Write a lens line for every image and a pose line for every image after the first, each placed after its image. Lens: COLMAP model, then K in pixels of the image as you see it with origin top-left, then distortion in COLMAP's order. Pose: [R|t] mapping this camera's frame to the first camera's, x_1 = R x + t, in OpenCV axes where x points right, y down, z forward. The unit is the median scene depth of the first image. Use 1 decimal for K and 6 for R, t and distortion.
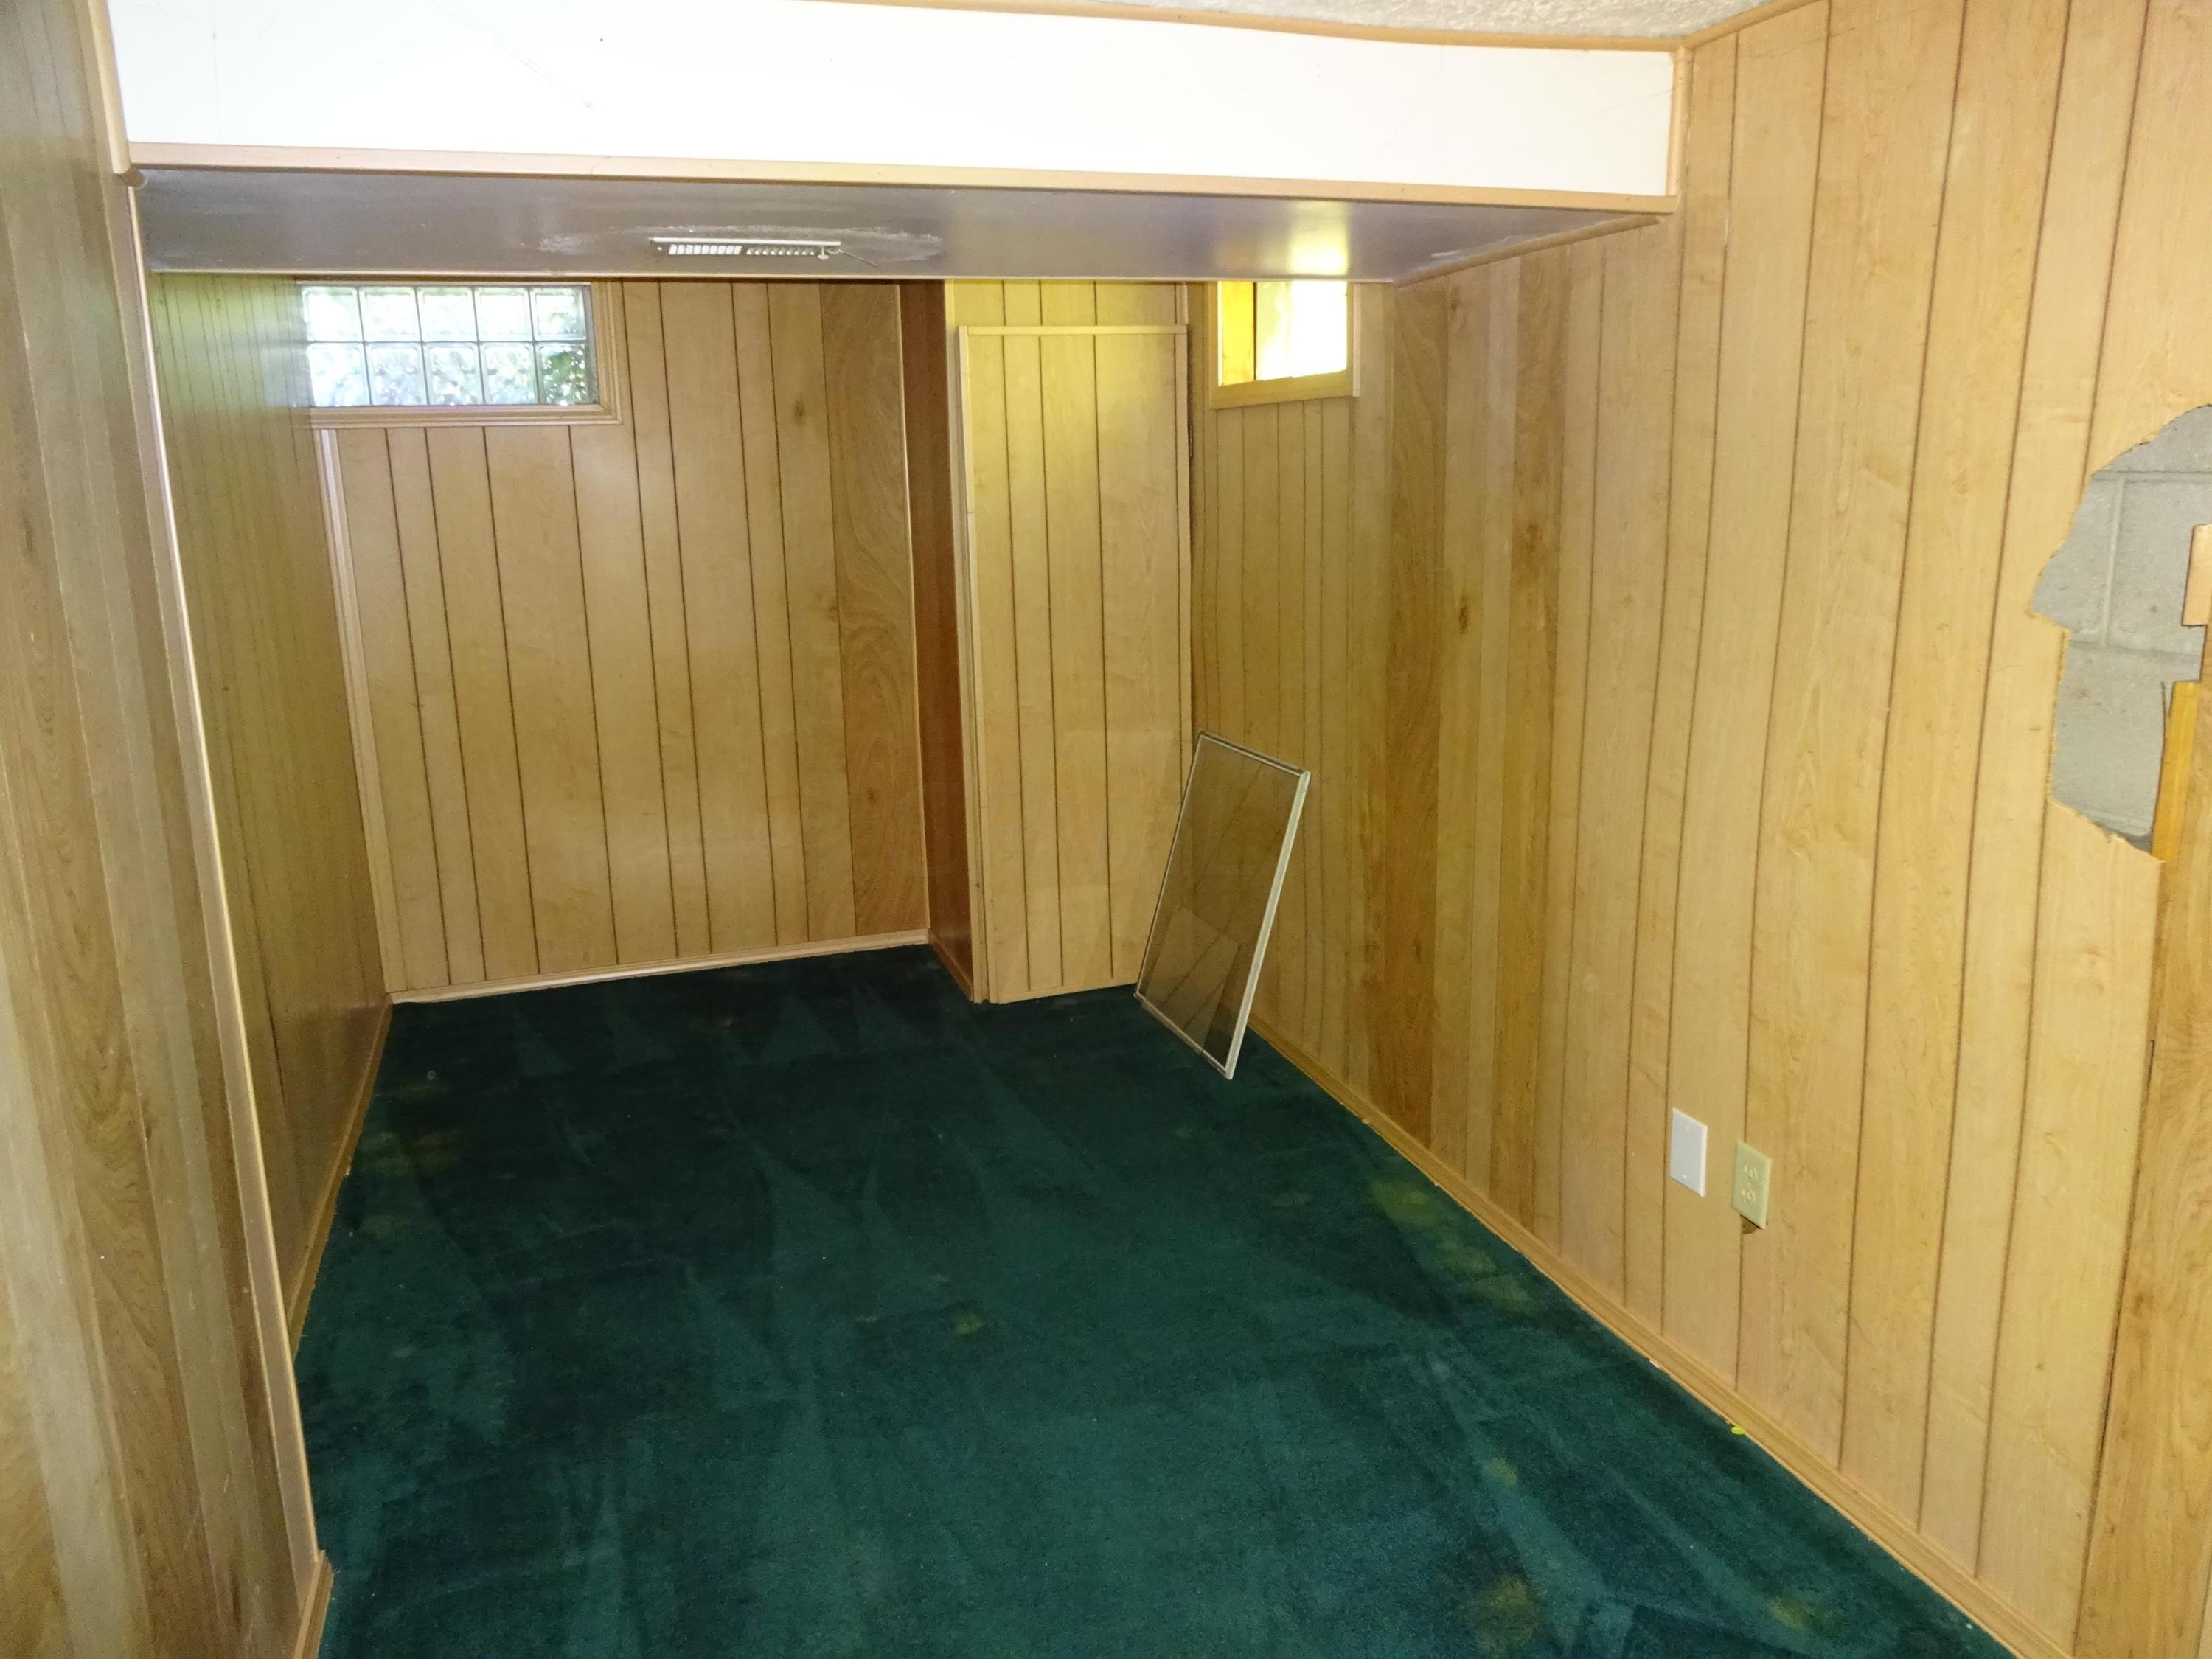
lens RADIAL K [[1649.8, 0, 1116.1], [0, 1649.8, 832.7], [0, 0, 1]] dist [0.002008, -0.004669]
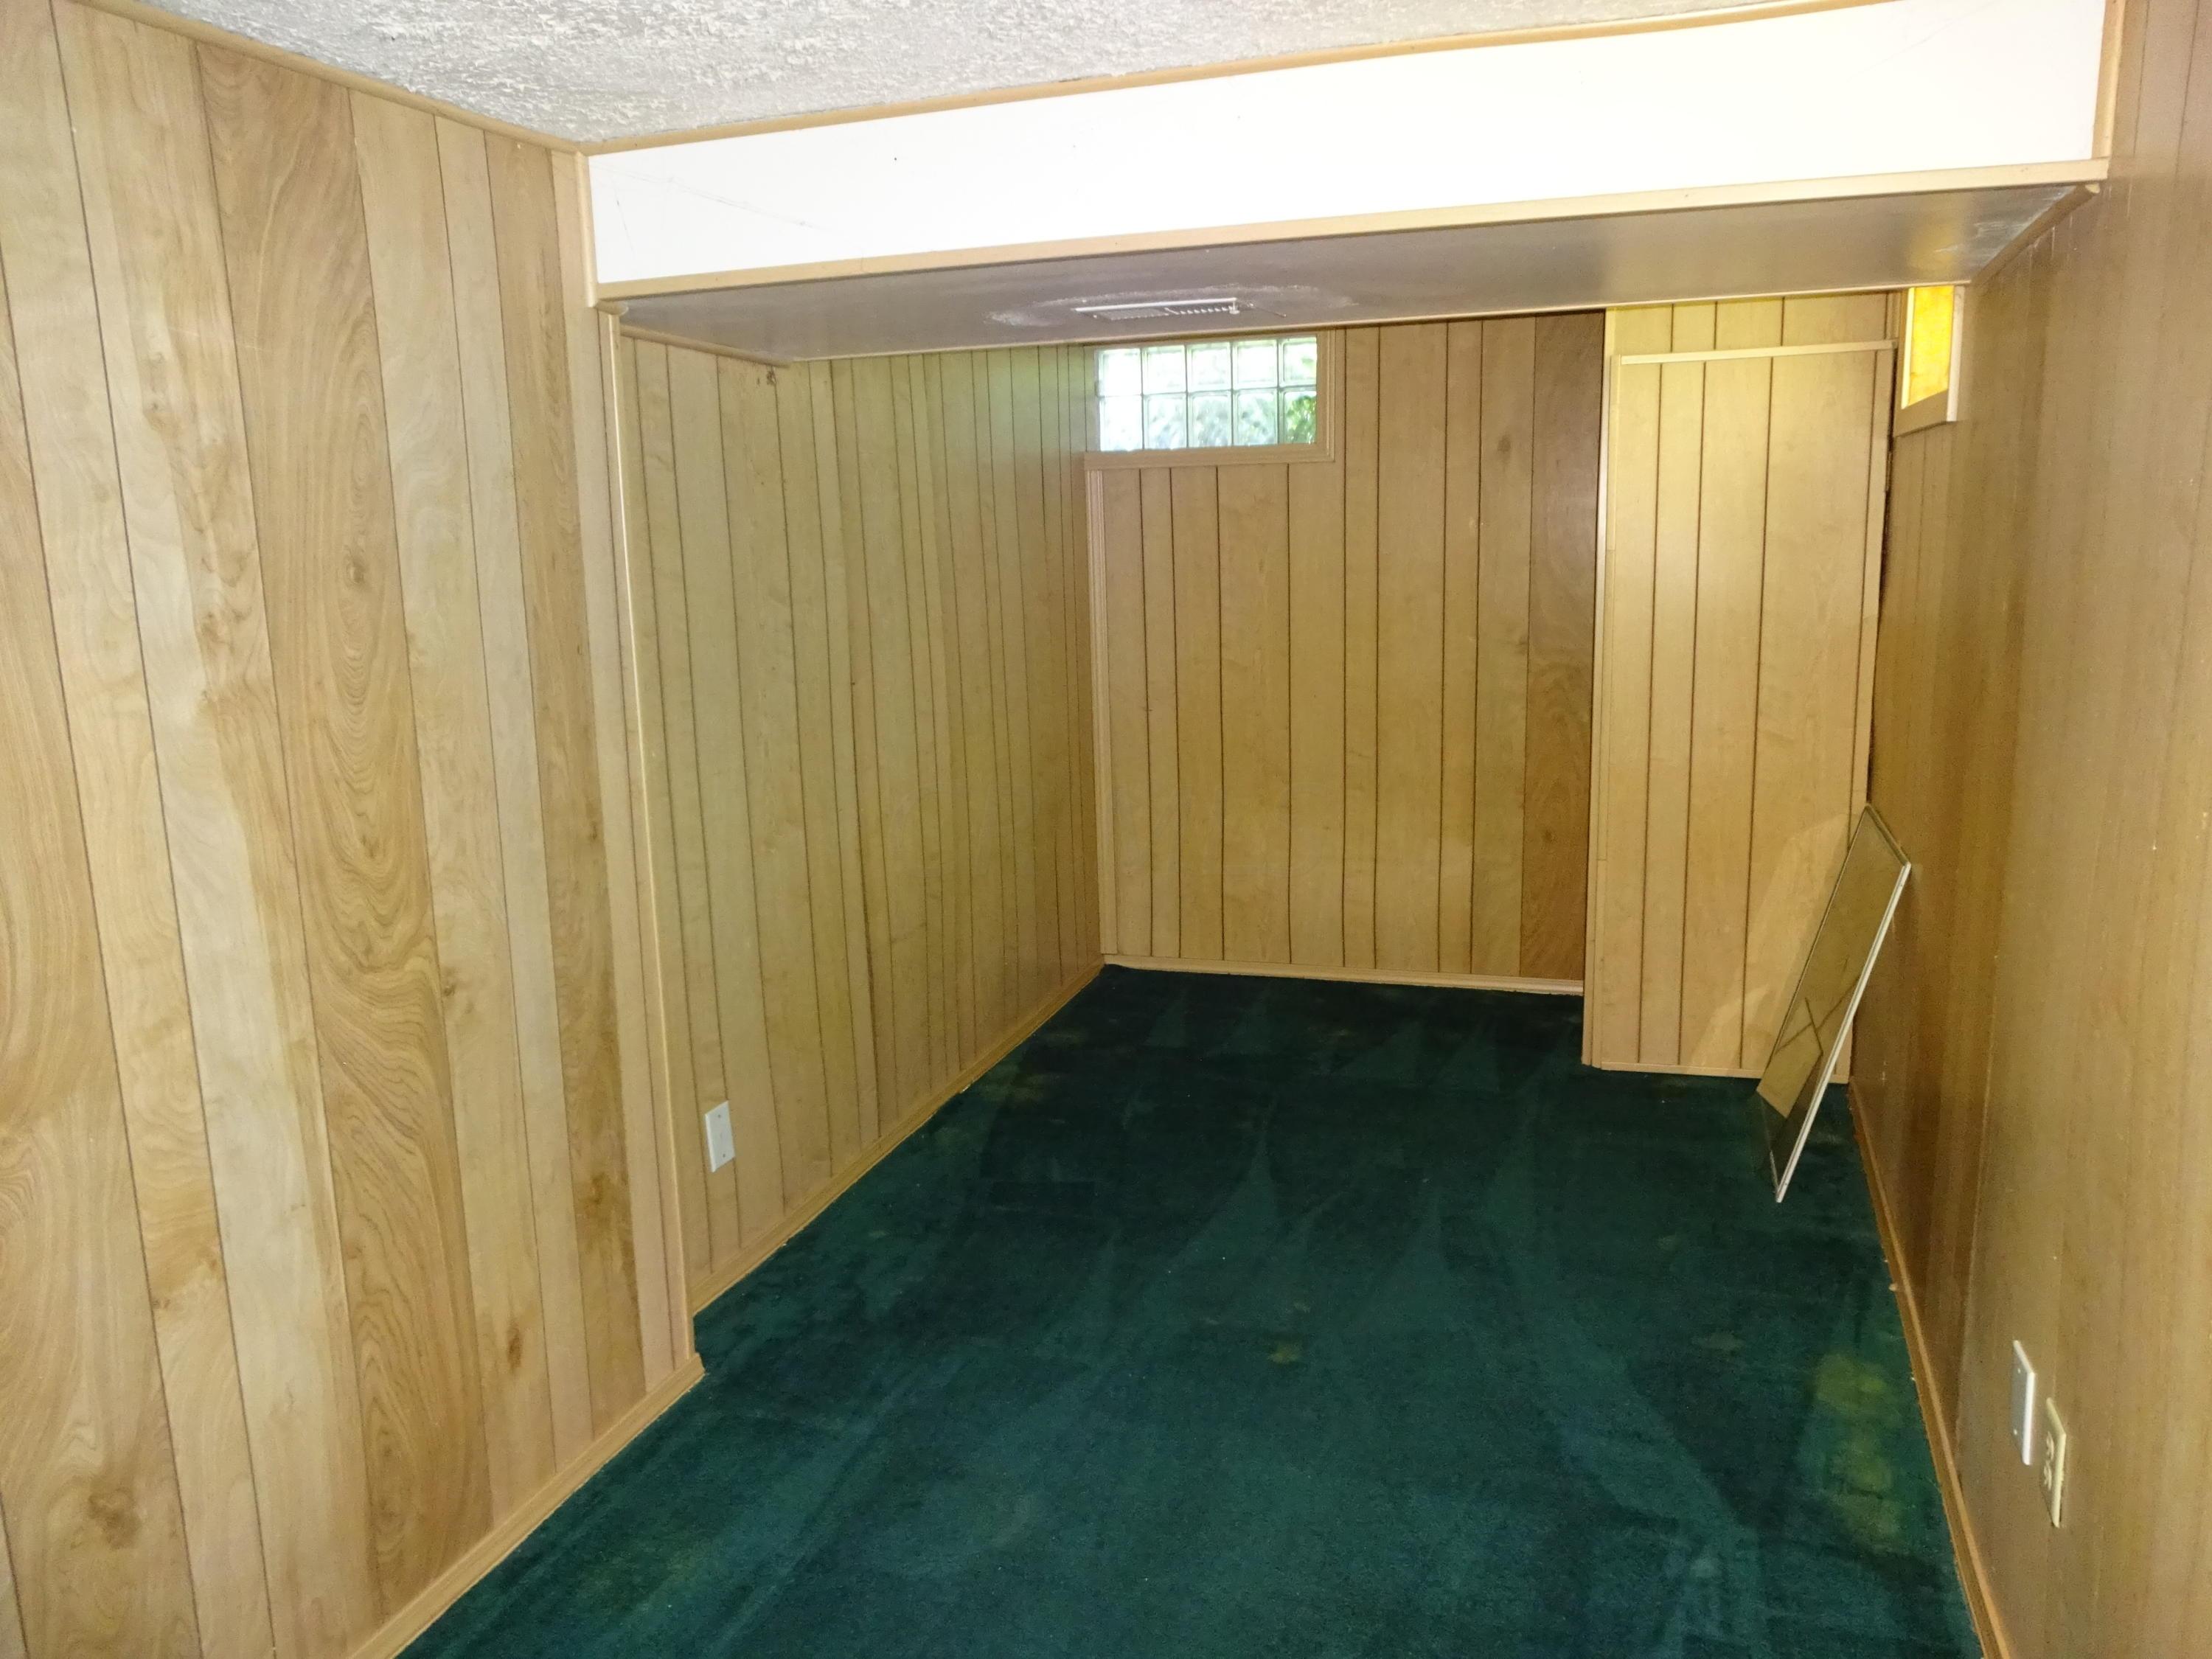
lens RADIAL K [[1649.8, 0, 1116.1], [0, 1649.8, 832.7], [0, 0, 1]] dist [0.002008, -0.004669]
pose [[0.797124, 0.117706, -0.592231, 0.250746], [-0.125539, 0.991690, 0.028127, -0.022076], [0.590621, 0.051927, 0.805277, 0.069605]]
